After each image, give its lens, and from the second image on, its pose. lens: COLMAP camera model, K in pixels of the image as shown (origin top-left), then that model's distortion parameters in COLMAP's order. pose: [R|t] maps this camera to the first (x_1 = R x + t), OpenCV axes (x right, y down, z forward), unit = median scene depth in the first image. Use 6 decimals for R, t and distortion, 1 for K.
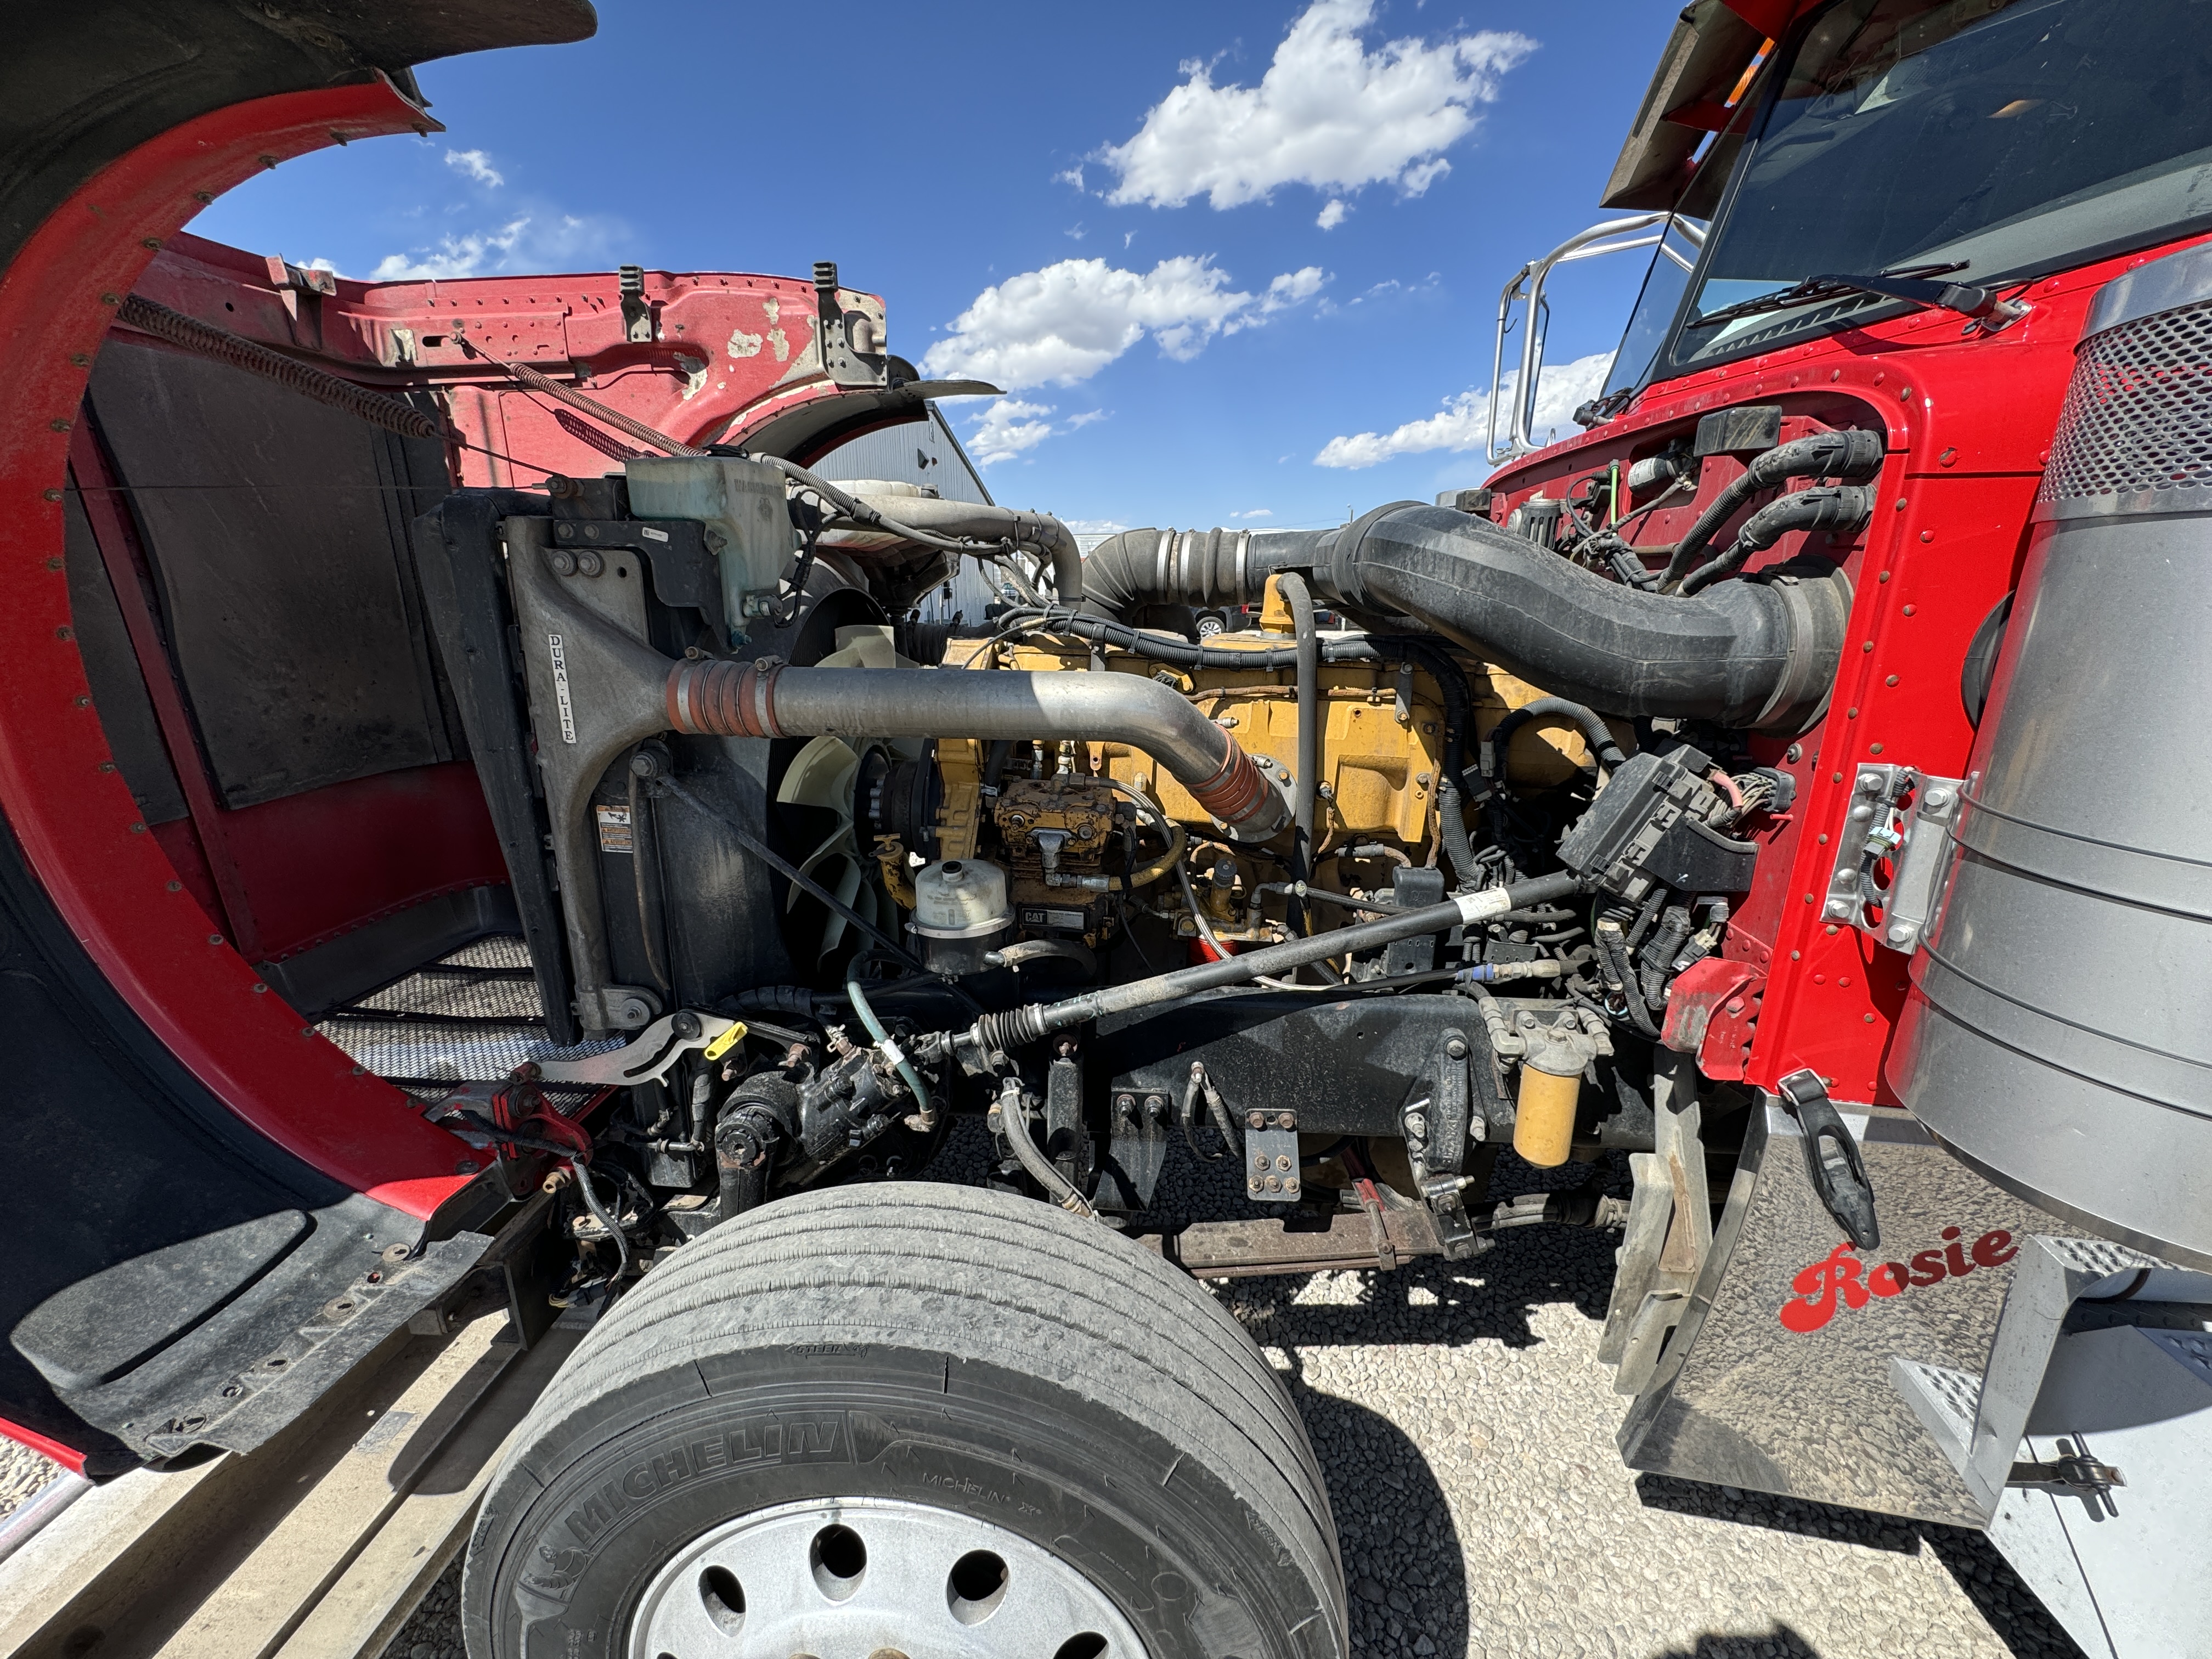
lens RADIAL K [[883.8, 0, 1115.2], [0, 883.8, 830.1], [0, 0, 1]] dist [-0.005508, 0.001734]
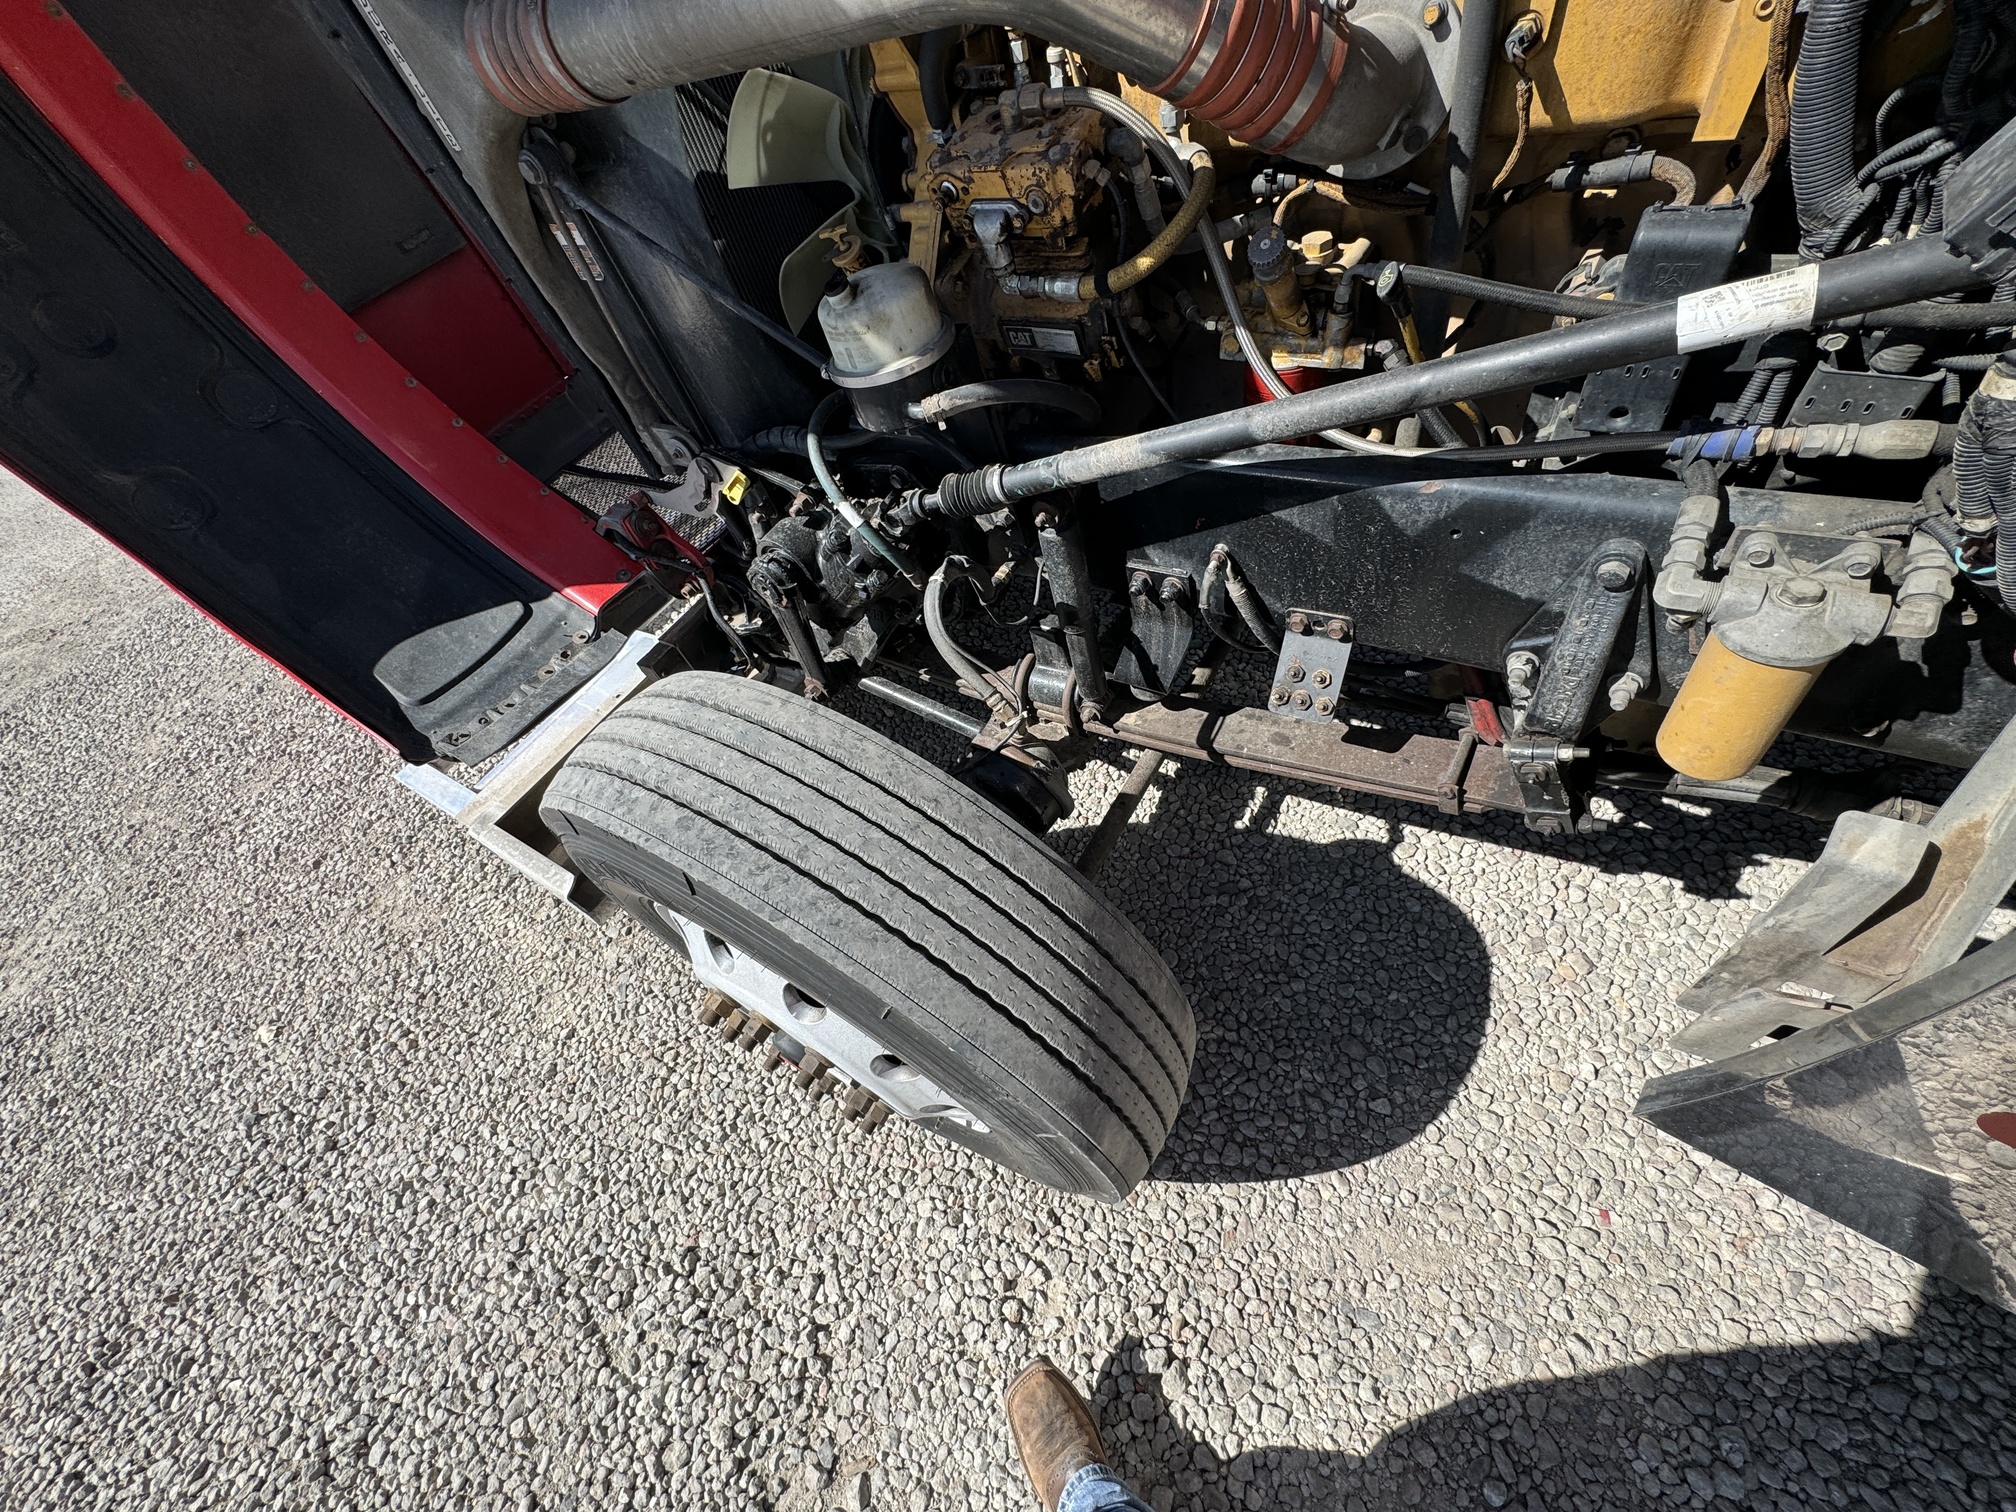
lens RADIAL K [[805.5, 0, 1006.4], [0, 805.5, 761.6], [0, 0, 1]] dist [-0.005508, 0.001734]
pose [[0.852886, 0.225787, -0.470750, 0.309375], [0.113397, 0.800018, 0.589163, -0.018368], [0.509634, -0.555870, 0.656720, 0.349364]]
